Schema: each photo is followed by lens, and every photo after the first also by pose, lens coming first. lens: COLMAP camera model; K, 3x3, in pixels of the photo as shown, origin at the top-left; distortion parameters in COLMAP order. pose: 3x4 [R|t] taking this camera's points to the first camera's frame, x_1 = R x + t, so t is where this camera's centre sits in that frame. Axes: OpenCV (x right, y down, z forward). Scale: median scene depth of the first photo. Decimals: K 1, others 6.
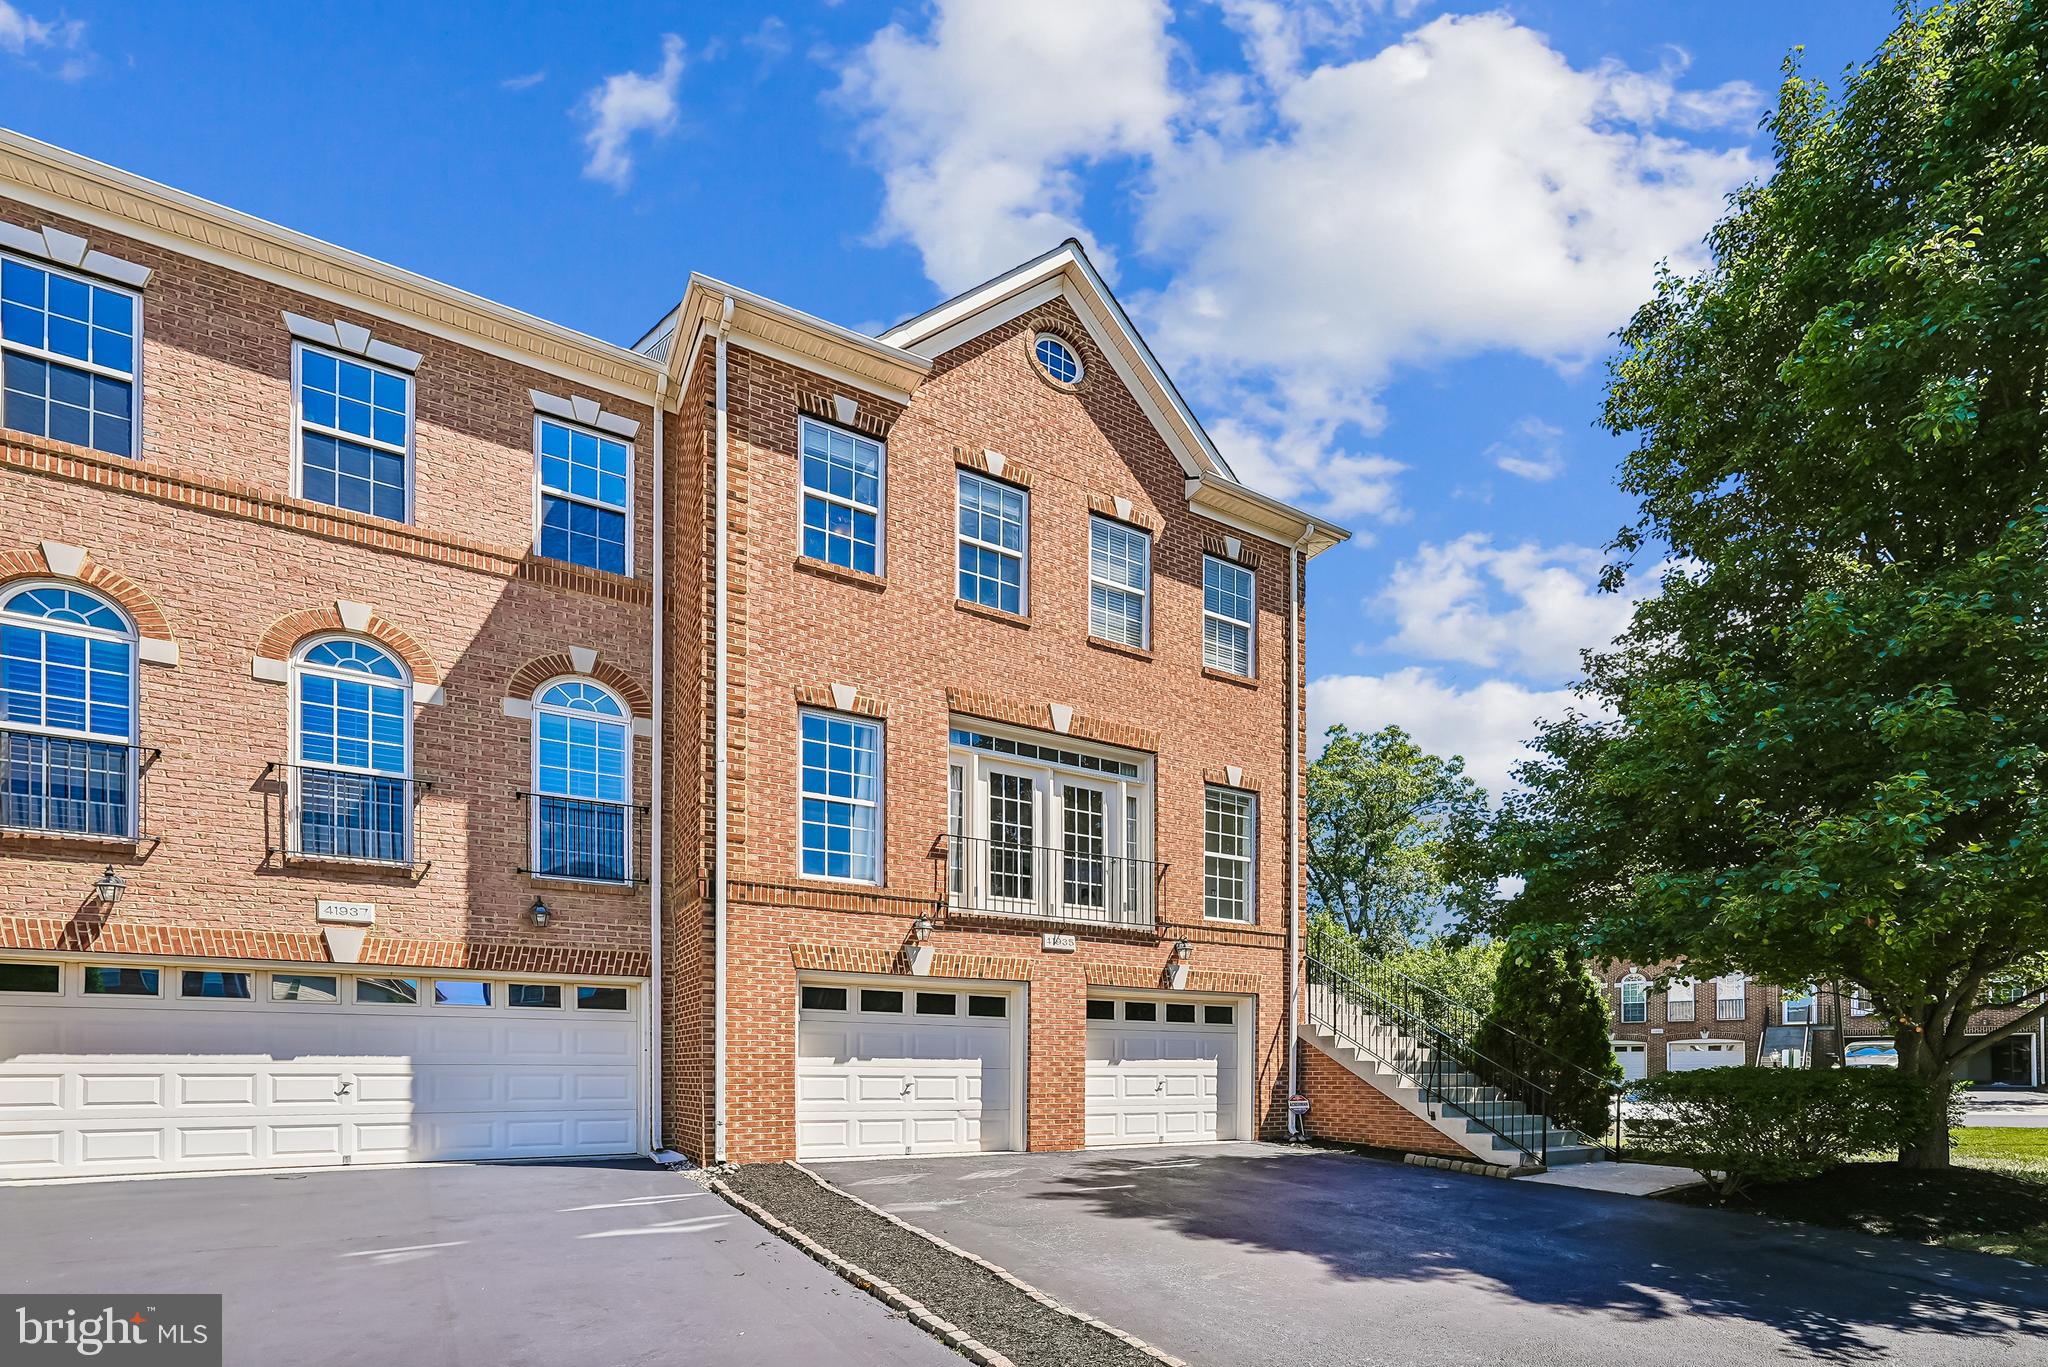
lens RADIAL K [[911.8, 0, 1032.9], [0, 911.8, 674.2], [0, 0, 1]] dist [-0.008749, 0.000566]
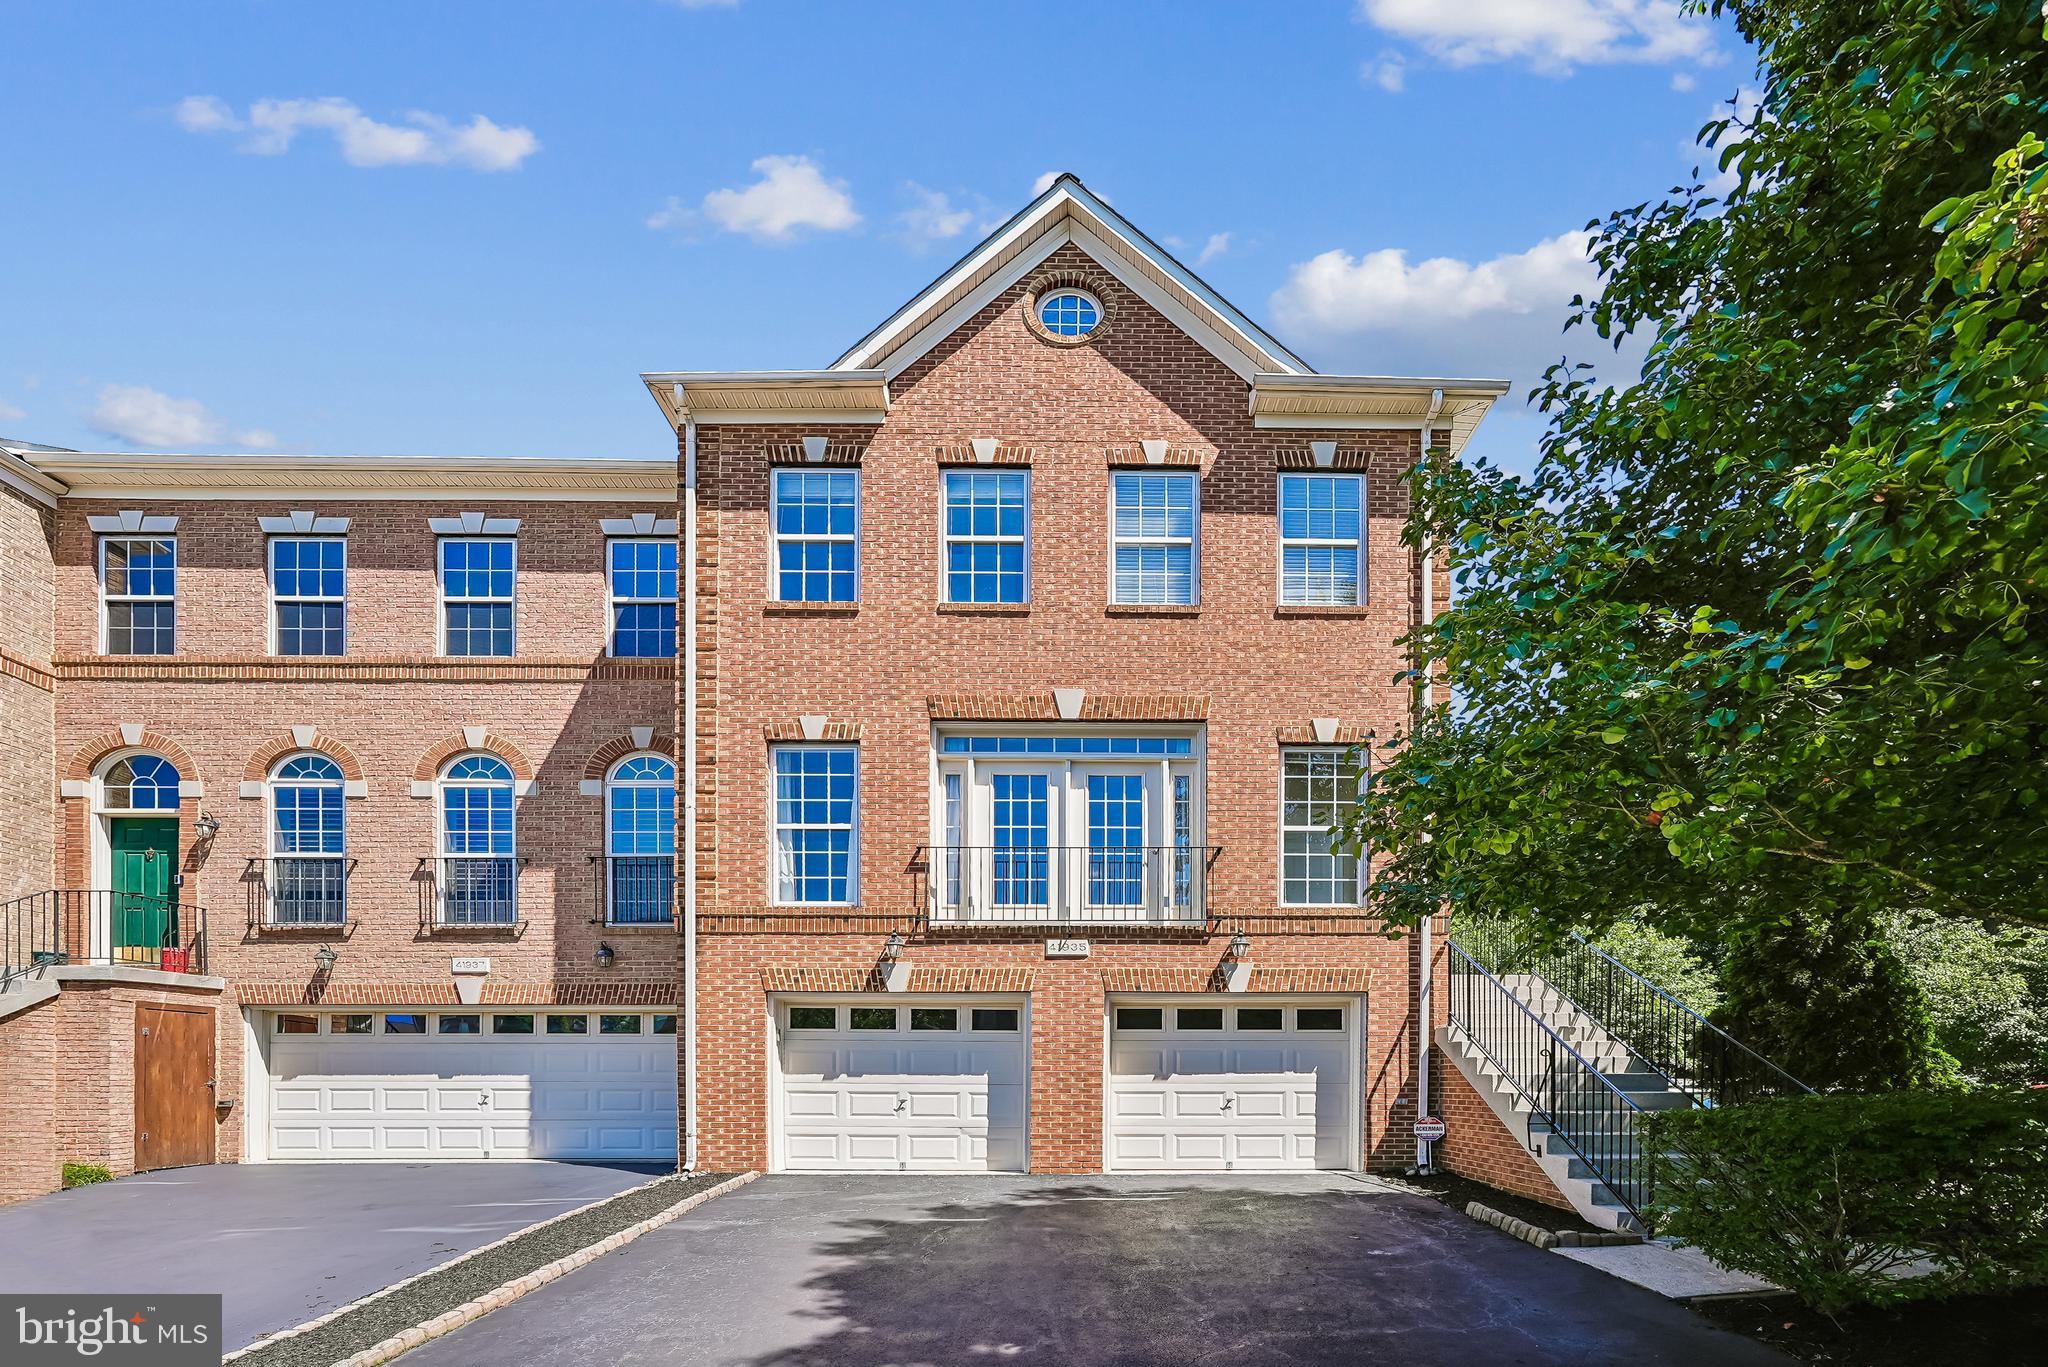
lens RADIAL K [[893.4, 0, 1032.5], [0, 893.4, 741.1], [0, 0, 1]] dist [-0.010744, -0.000247]
pose [[0.867091, -0.176997, -0.465644, 0.470847], [0.199842, 0.979828, -0.000311, 0.090328], [0.456306, -0.092786, 0.884972, 0.227531]]
